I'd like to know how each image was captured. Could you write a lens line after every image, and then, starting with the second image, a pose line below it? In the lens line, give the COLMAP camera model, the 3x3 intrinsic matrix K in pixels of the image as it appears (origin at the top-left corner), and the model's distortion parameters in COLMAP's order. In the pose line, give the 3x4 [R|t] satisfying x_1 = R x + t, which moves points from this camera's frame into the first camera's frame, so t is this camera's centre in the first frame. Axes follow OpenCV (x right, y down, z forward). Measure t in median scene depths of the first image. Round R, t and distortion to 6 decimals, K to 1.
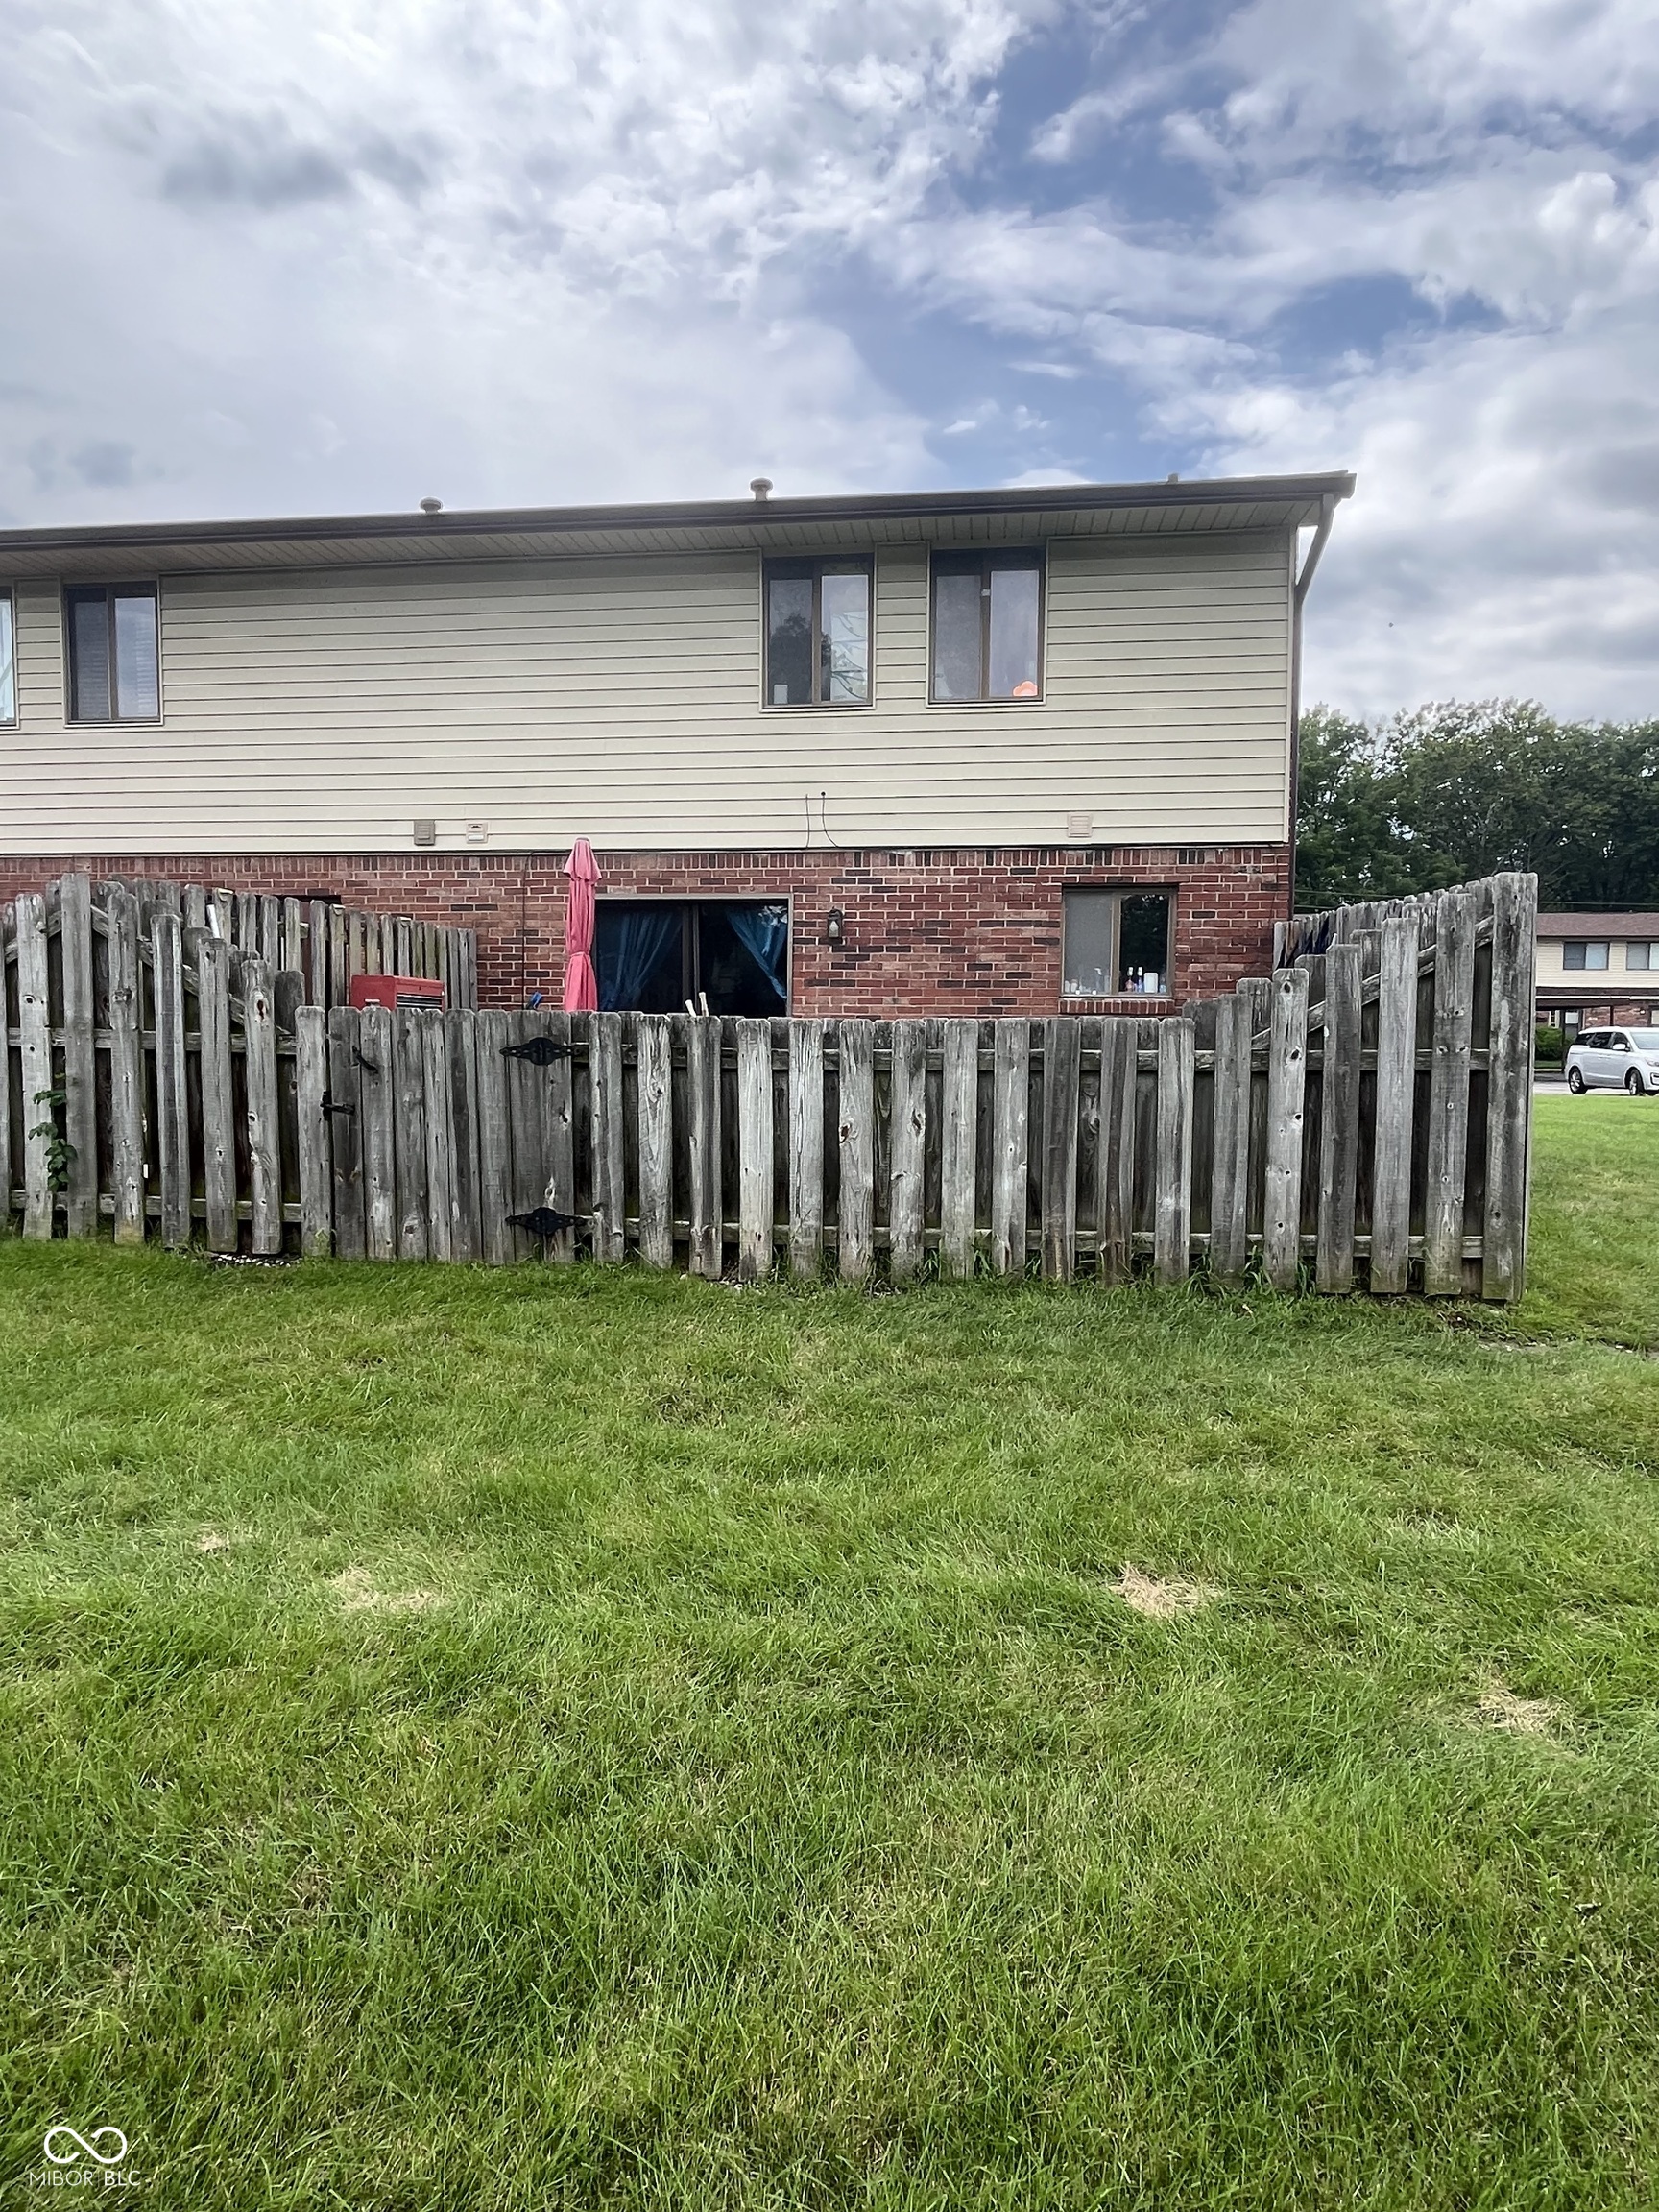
lens RADIAL K [[1224.3, 0, 834.1], [0, 1224.3, 1104.0], [0, 0, 1]] dist [0.000225, 0.000069]
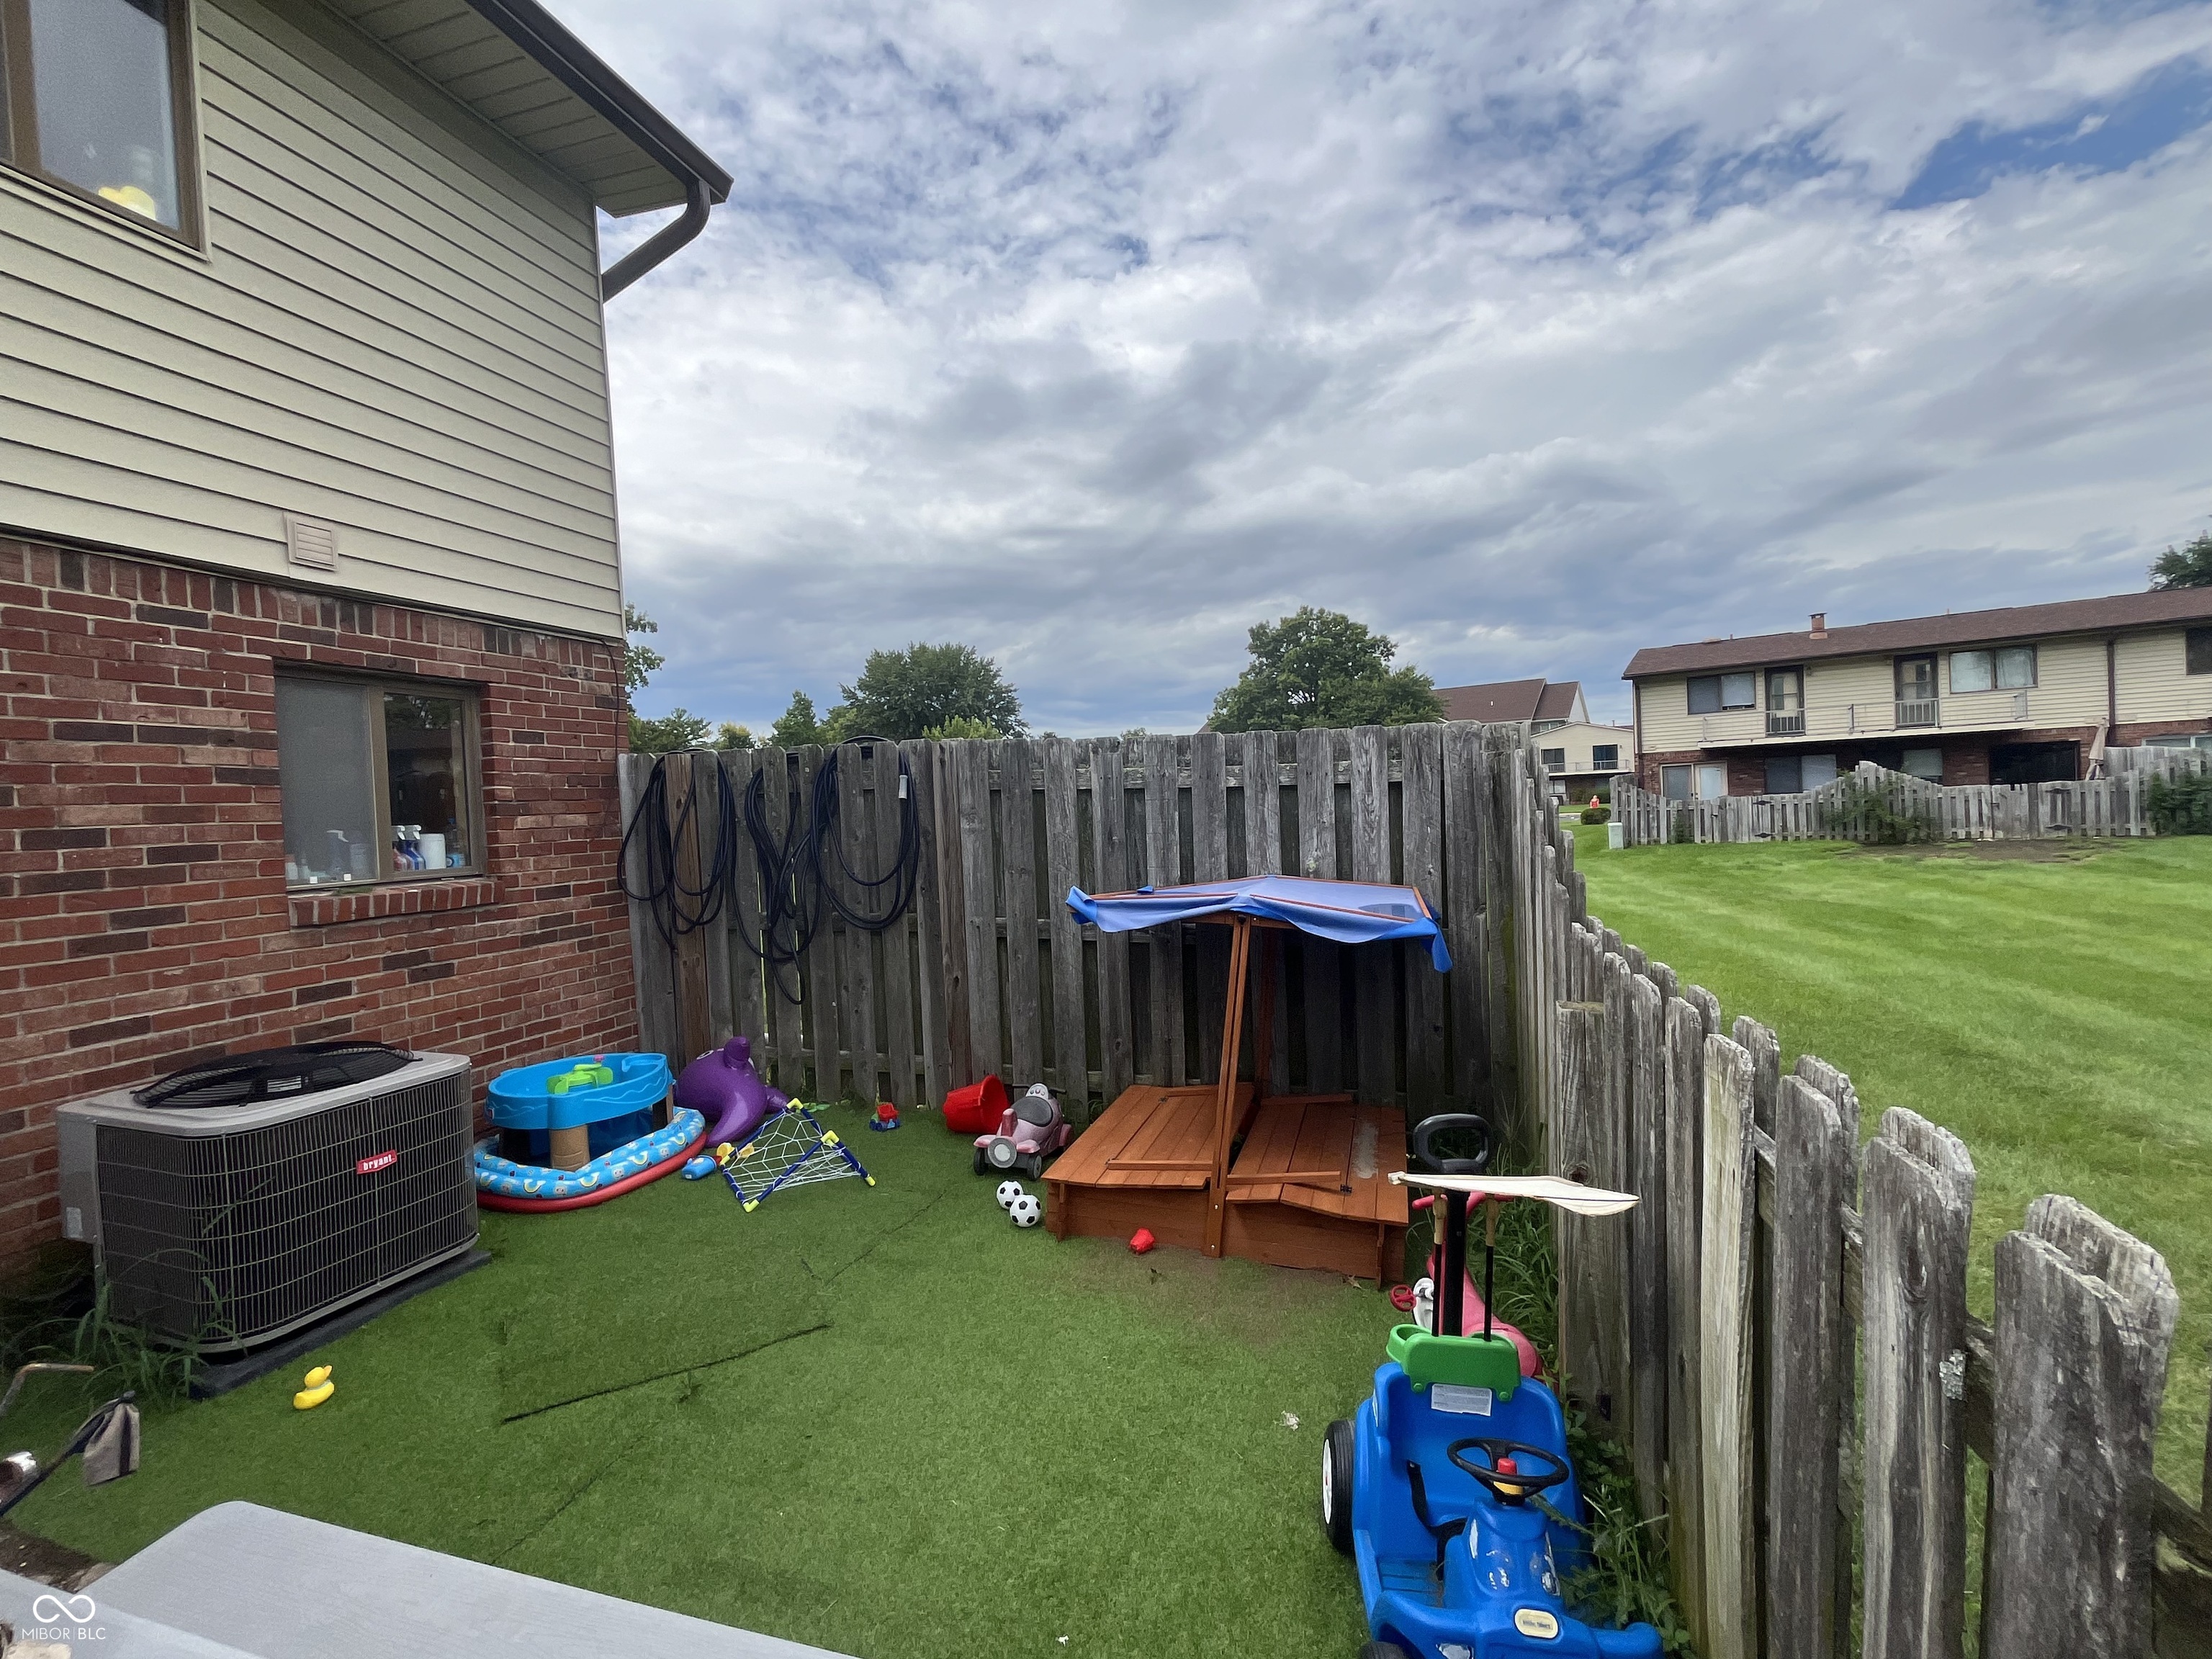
lens RADIAL K [[990.5, 0, 1110.8], [0, 990.5, 833.6], [0, 0, 1]] dist [-0.003008, 0.000043]
pose [[0.149349, -0.047408, 0.987647, -0.148340], [0.104316, 0.994031, 0.031940, -0.089977], [-0.983267, 0.098257, 0.153403, 0.626544]]
